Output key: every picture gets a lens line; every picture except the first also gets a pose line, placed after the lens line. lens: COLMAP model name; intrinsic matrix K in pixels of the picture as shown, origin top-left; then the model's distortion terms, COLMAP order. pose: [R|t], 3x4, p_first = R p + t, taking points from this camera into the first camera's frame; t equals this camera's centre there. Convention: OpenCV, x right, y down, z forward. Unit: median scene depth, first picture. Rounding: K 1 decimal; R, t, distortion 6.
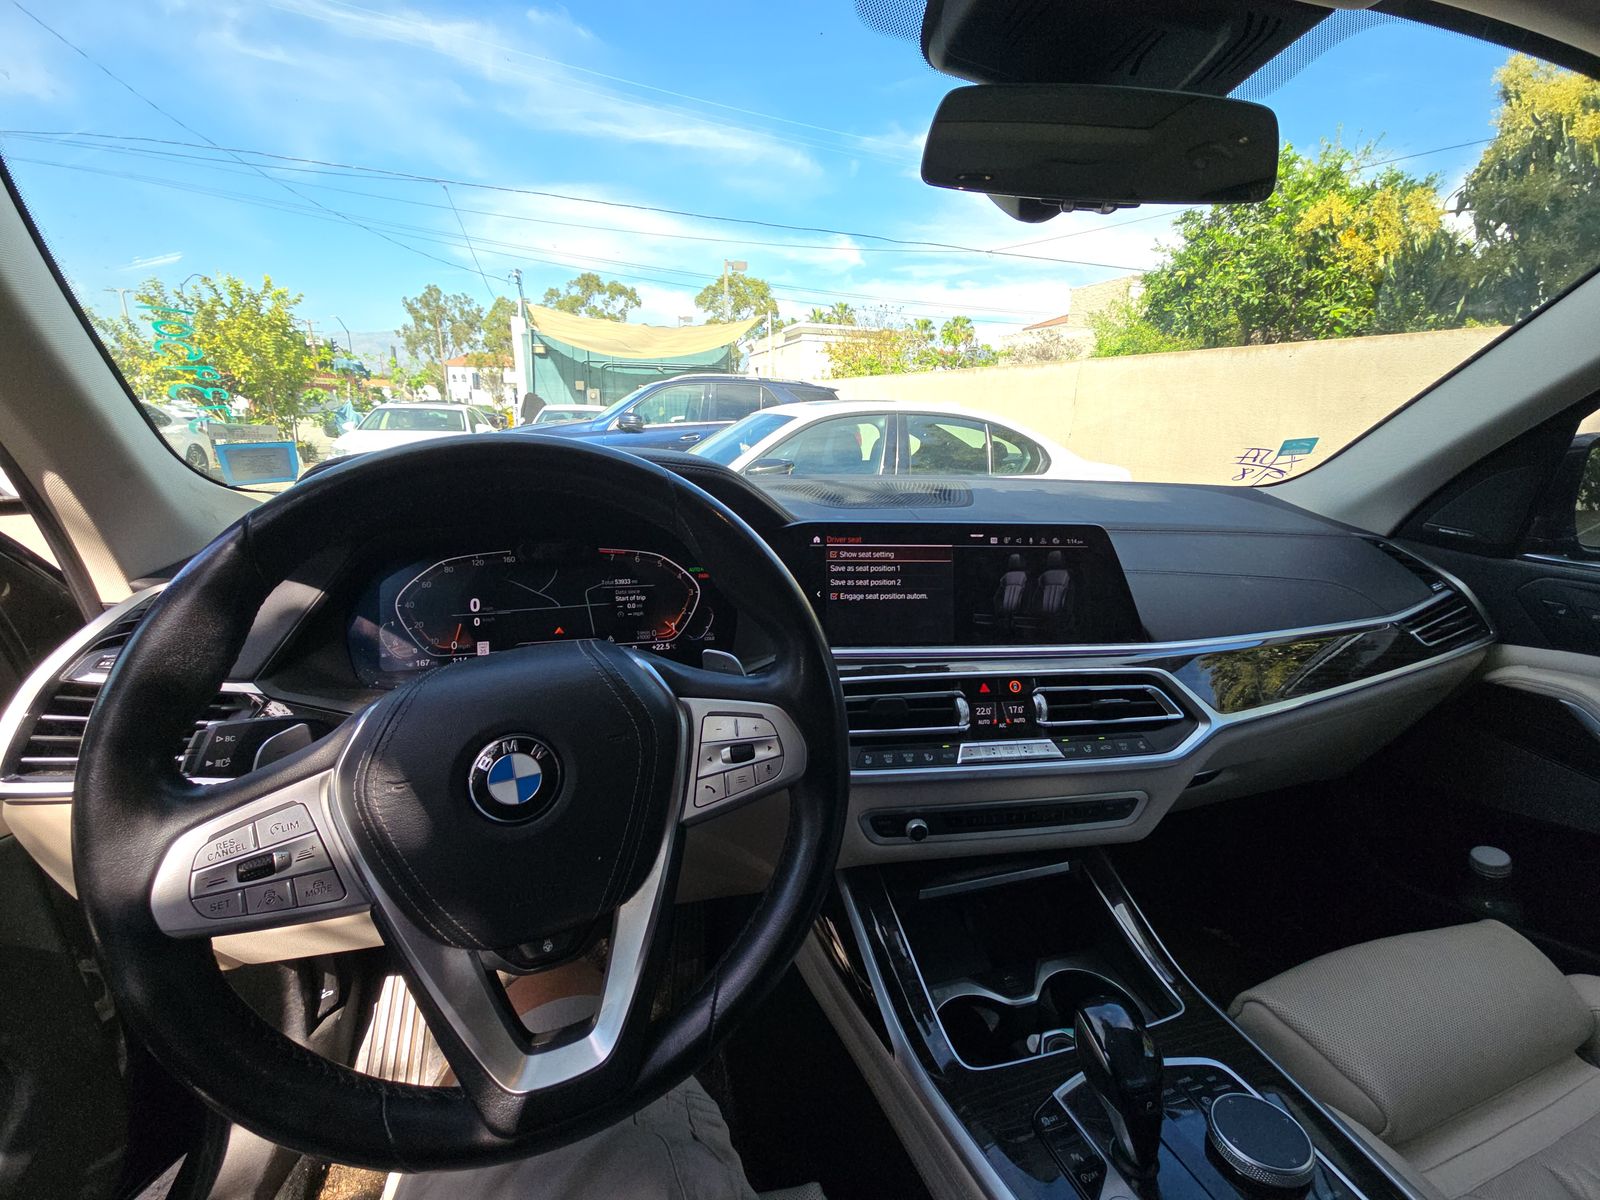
lens RADIAL K [[645.5, 0, 800.0], [0, 645.5, 600.0], [0, 0, 1]] dist [-0.001783, -0.000673]
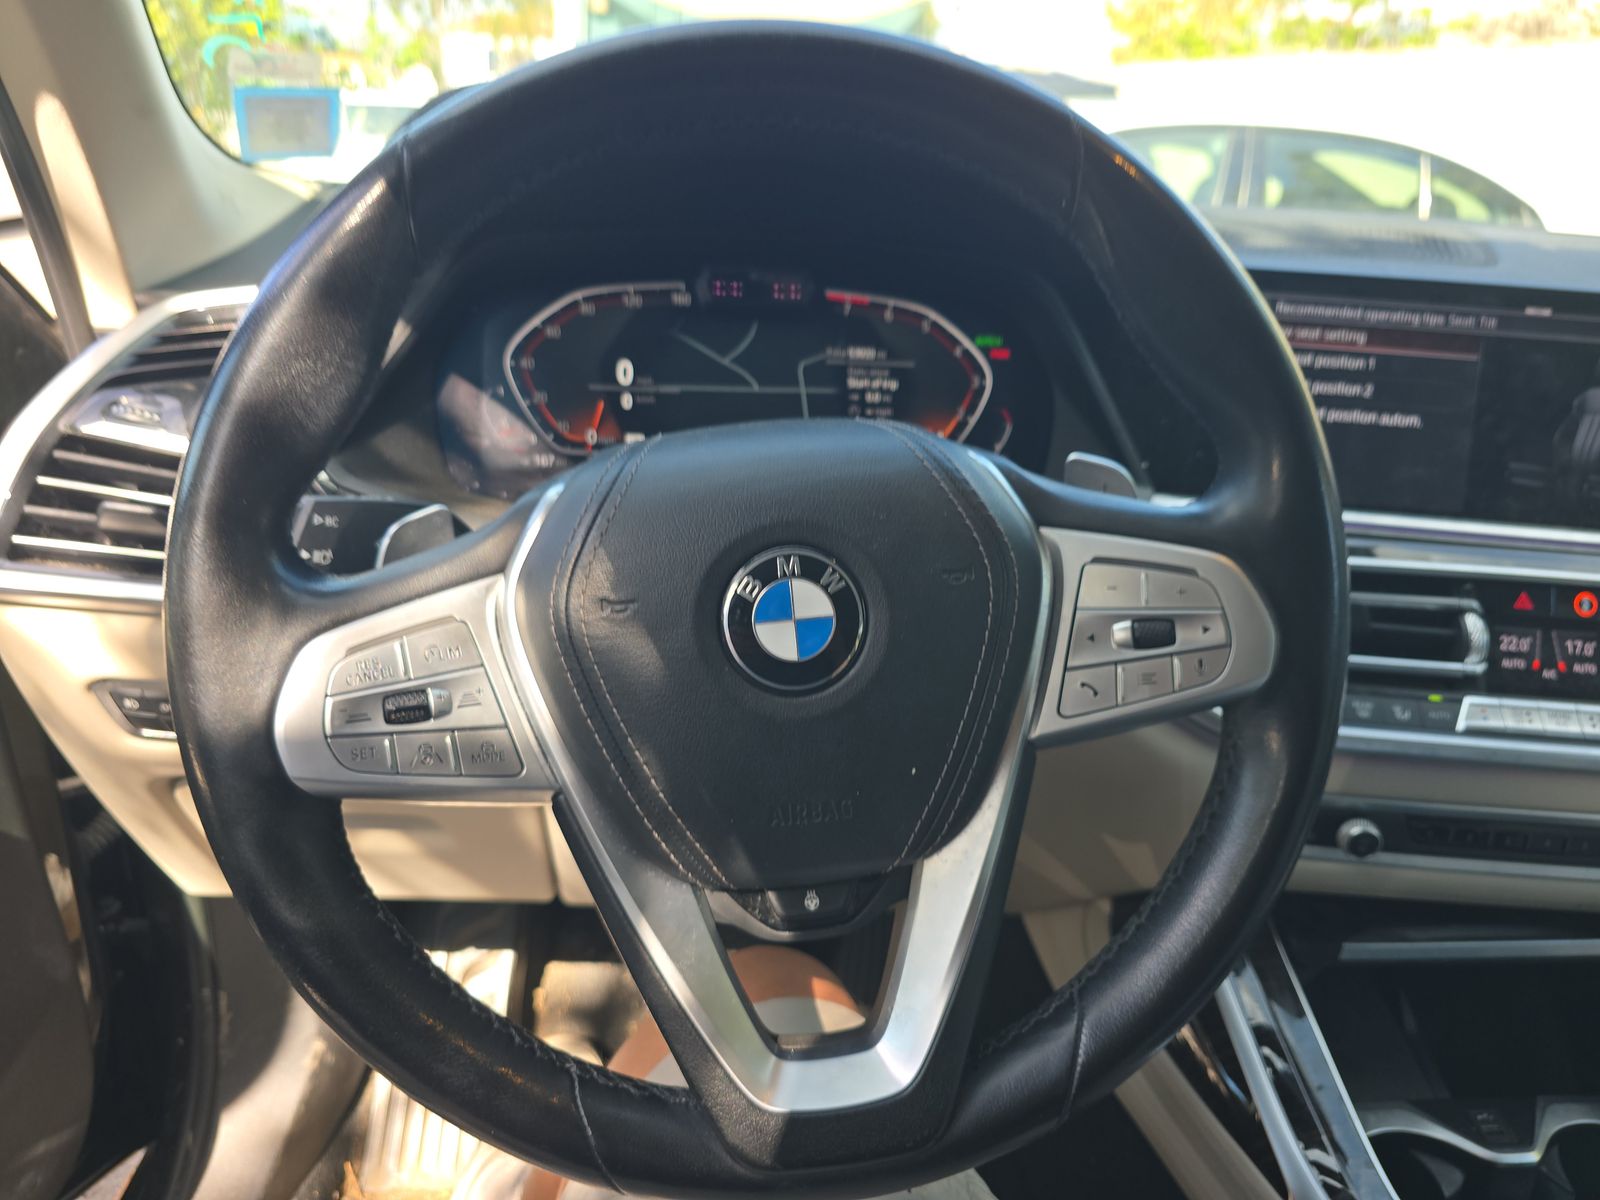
lens RADIAL K [[1107.1, 0, 800.0], [0, 1107.1, 600.0], [0, 0, 1]] dist [0.011798, -0.028952]
pose [[0.979017, 0.102465, -0.176143, -0.144145], [-0.080111, 0.988318, 0.129655, 0.070658], [0.187371, -0.112823, 0.975789, 0.005693]]
